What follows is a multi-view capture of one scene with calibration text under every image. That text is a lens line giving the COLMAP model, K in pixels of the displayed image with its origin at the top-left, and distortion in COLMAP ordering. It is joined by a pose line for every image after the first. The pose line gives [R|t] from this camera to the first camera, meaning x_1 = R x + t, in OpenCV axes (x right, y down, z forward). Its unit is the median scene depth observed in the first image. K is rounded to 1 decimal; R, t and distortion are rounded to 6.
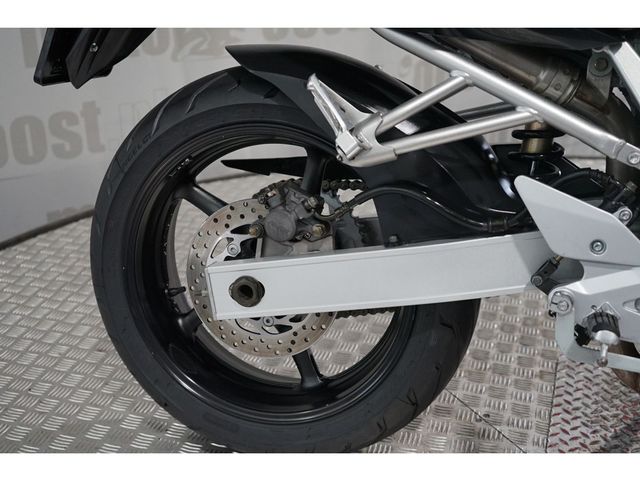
lens RADIAL K [[837.1, 0, 329.4], [0, 837.1, 241.0], [0, 0, 1]] dist [0.011229, 0.003187]
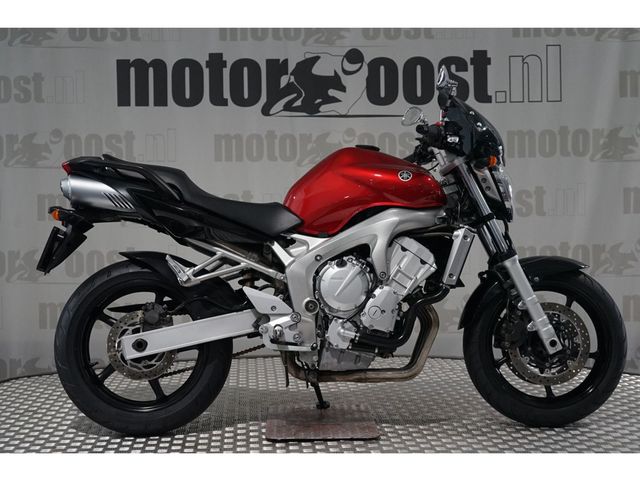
lens RADIAL K [[1105.3, 0, 320.0], [0, 1105.3, 240.0], [0, 0, 1]] dist [0.039376, 0.028688]
pose [[0.942056, -0.029225, 0.334181, -0.750560], [0.129149, 0.951007, -0.280902, 0.827886], [-0.309599, 0.307785, 0.899676, -2.405551]]
